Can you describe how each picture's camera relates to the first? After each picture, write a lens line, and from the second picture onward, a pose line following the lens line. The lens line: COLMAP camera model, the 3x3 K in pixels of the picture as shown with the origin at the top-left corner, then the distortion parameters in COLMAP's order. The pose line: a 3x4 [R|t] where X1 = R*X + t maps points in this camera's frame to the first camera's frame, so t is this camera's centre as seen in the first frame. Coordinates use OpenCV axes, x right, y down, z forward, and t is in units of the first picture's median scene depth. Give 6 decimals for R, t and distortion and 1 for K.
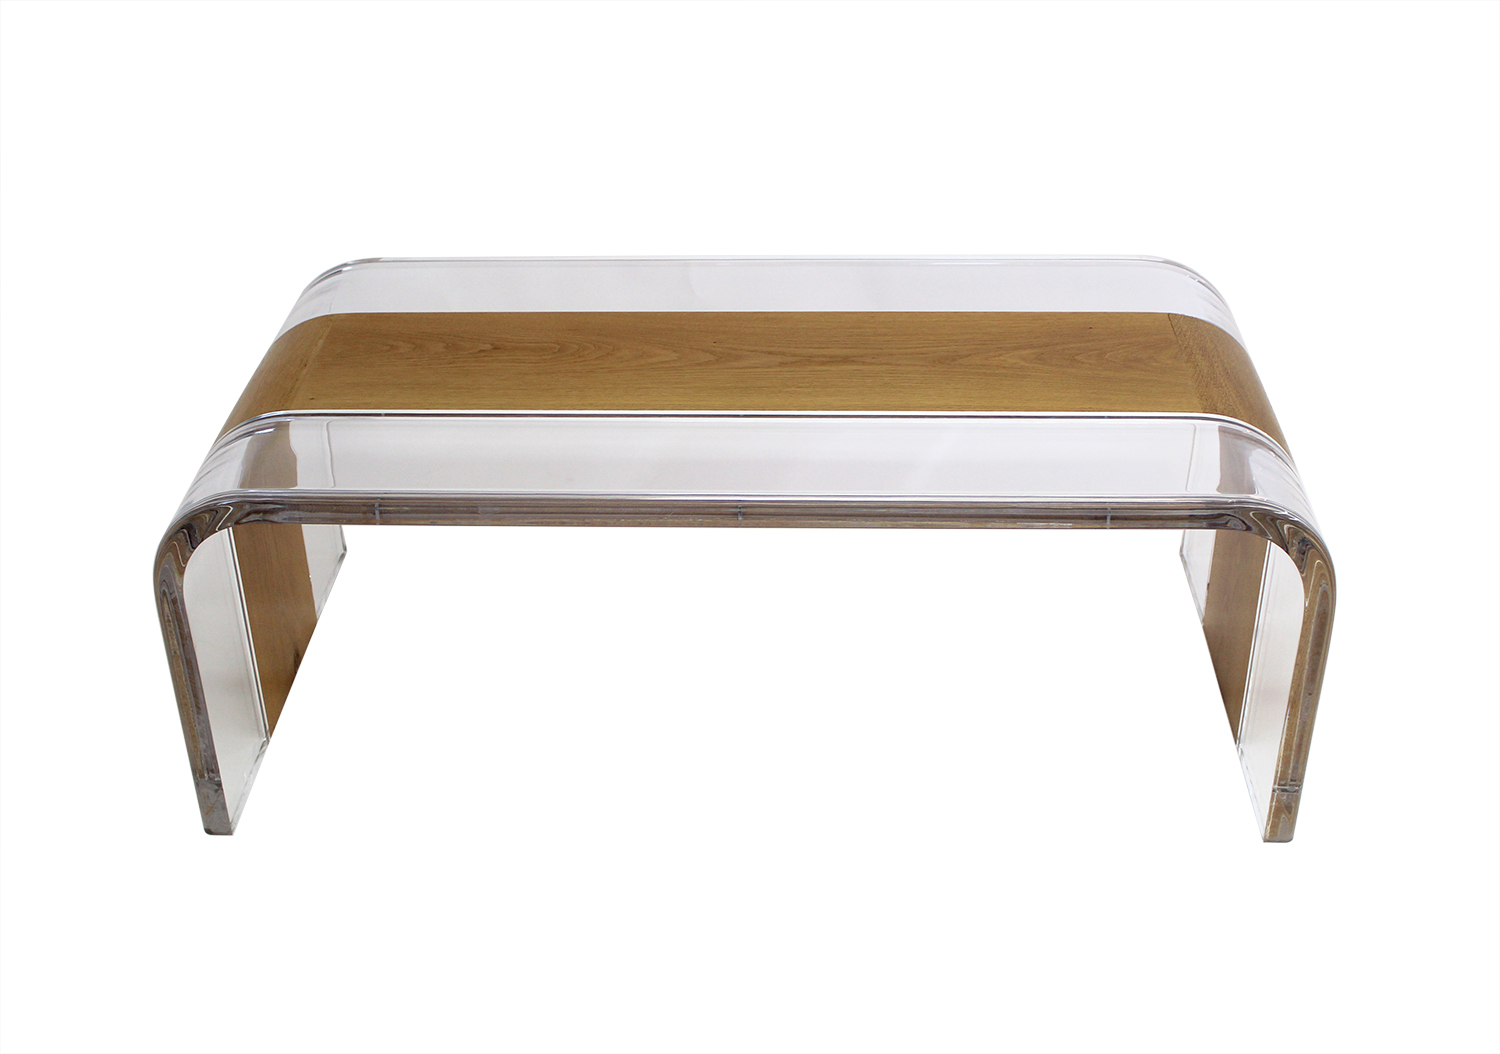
lens RADIAL K [[1951.3, 0, 750.0], [0, 1951.3, 527.0], [0, 0, 1]] dist [0.002610, 0.039777]
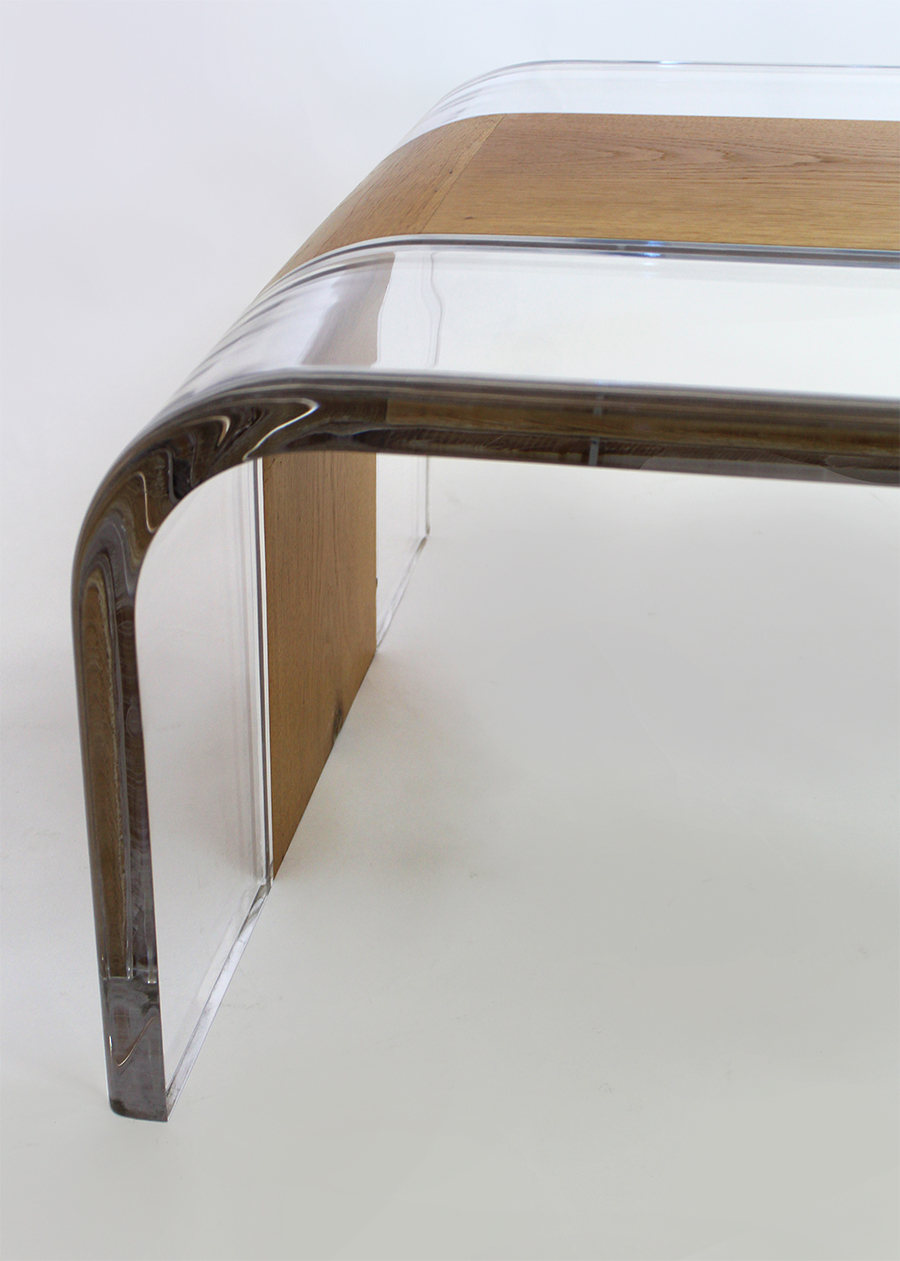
lens RADIAL K [[1736.9, 0, 450.0], [0, 1736.9, 630.5], [0, 0, 1]] dist [-0.147615, 0.014637]
pose [[0.986464, 0.088813, -0.137847, -0.152509], [-0.119208, 0.965639, -0.230935, 0.134972], [0.112601, 0.244241, 0.963155, 0.589852]]
